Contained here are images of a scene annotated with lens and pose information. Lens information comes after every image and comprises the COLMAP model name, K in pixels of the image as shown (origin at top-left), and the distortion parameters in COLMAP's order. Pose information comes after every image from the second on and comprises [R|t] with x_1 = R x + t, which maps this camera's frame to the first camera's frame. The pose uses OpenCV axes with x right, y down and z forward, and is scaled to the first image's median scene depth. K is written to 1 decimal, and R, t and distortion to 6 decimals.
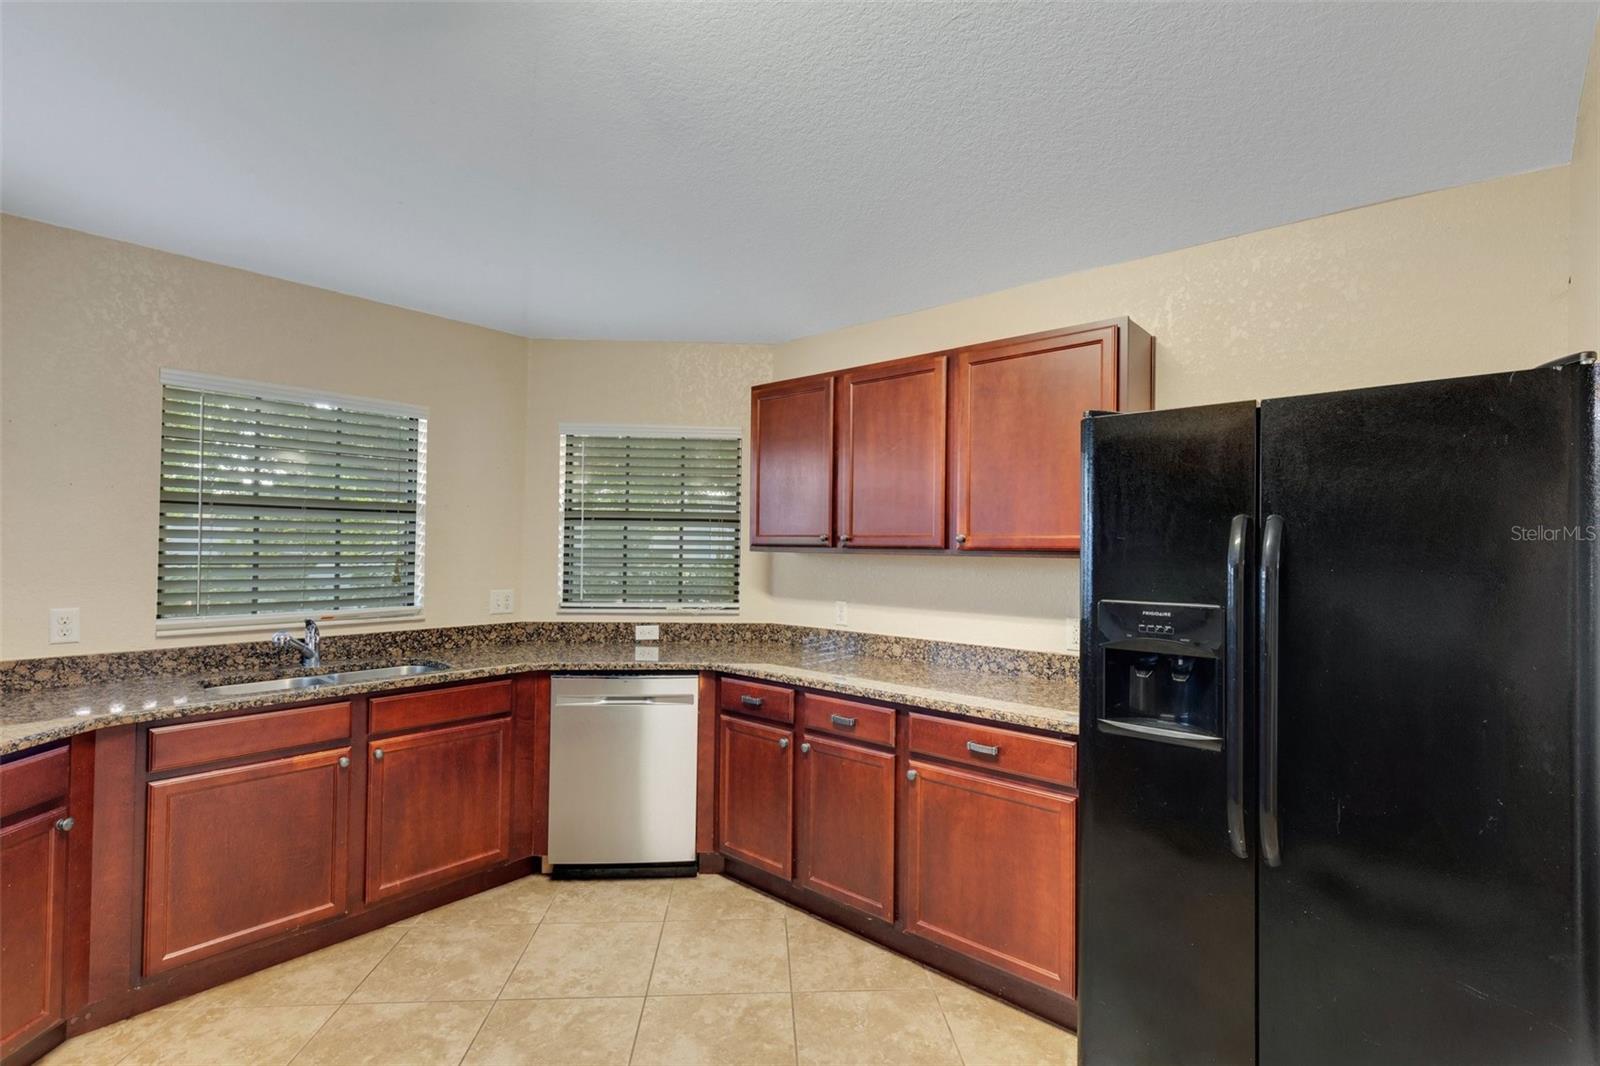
lens RADIAL K [[728.2, 0, 835.0], [0, 728.2, 538.1], [0, 0, 1]] dist [-0.002543, -0.000311]
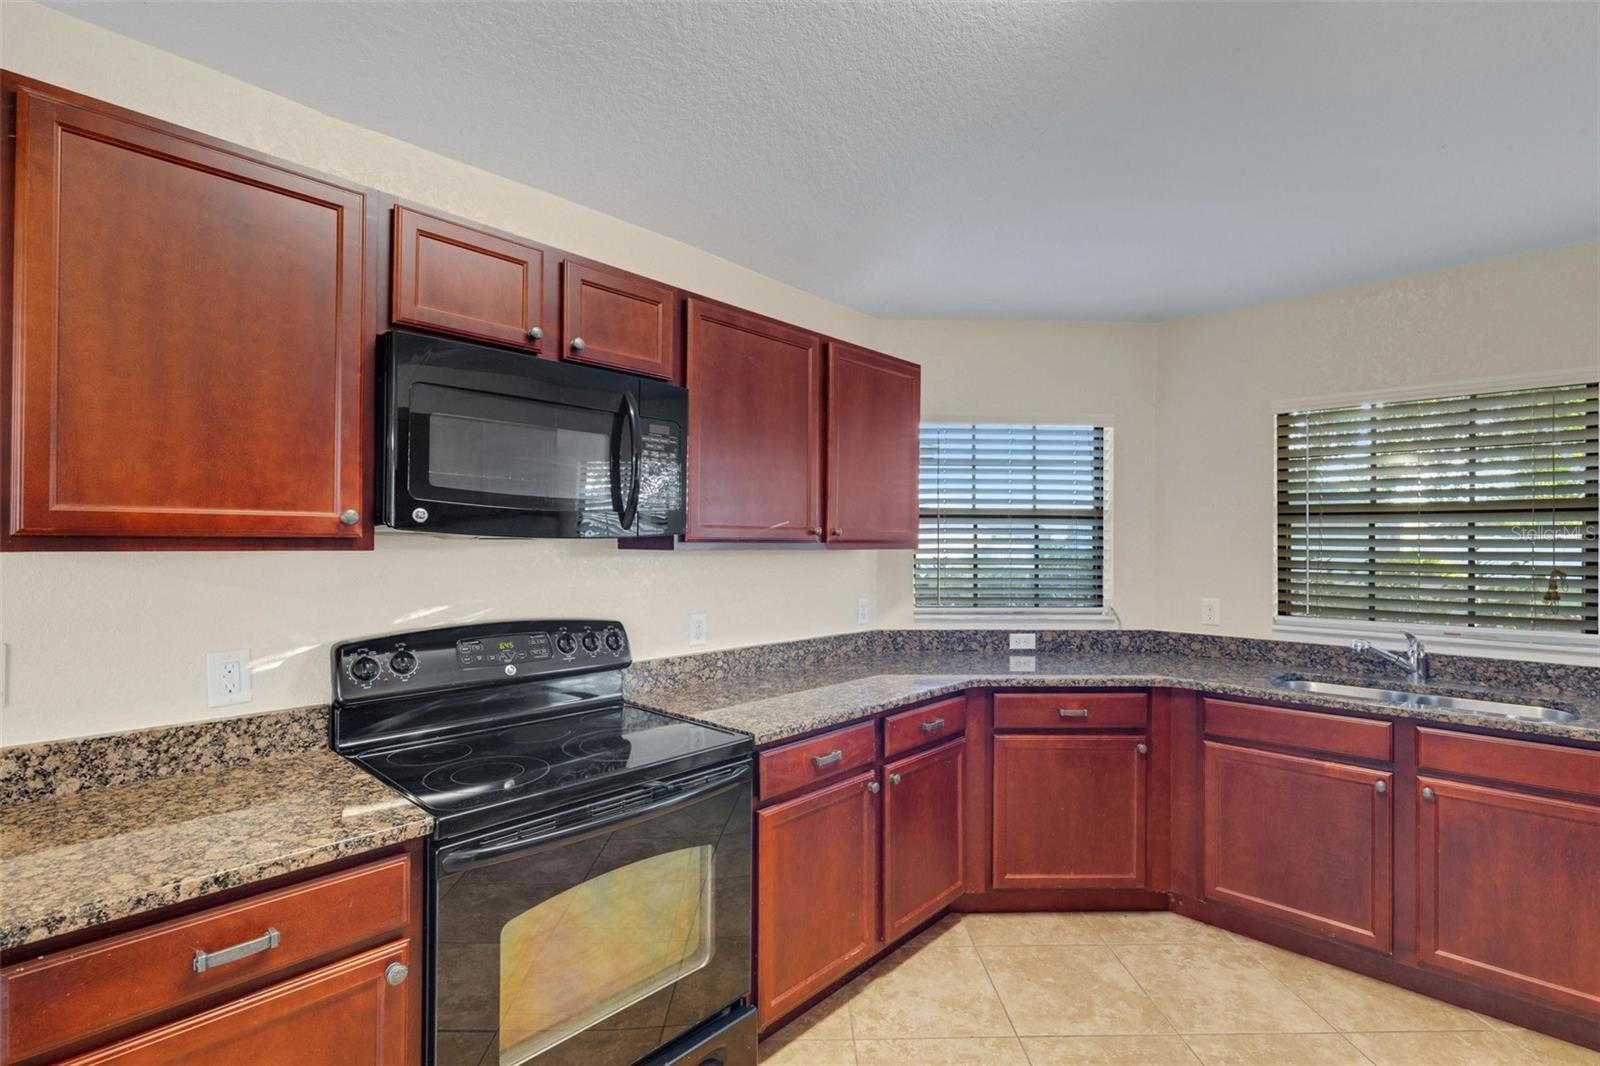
lens RADIAL K [[728.2, 0, 835.0], [0, 728.2, 538.1], [0, 0, 1]] dist [-0.002543, -0.000311]
pose [[-0.046160, -0.017109, -0.998788, 0.275600], [0.001680, 0.999851, -0.017205, 0.006853], [0.998933, -0.002472, -0.046124, 0.338499]]
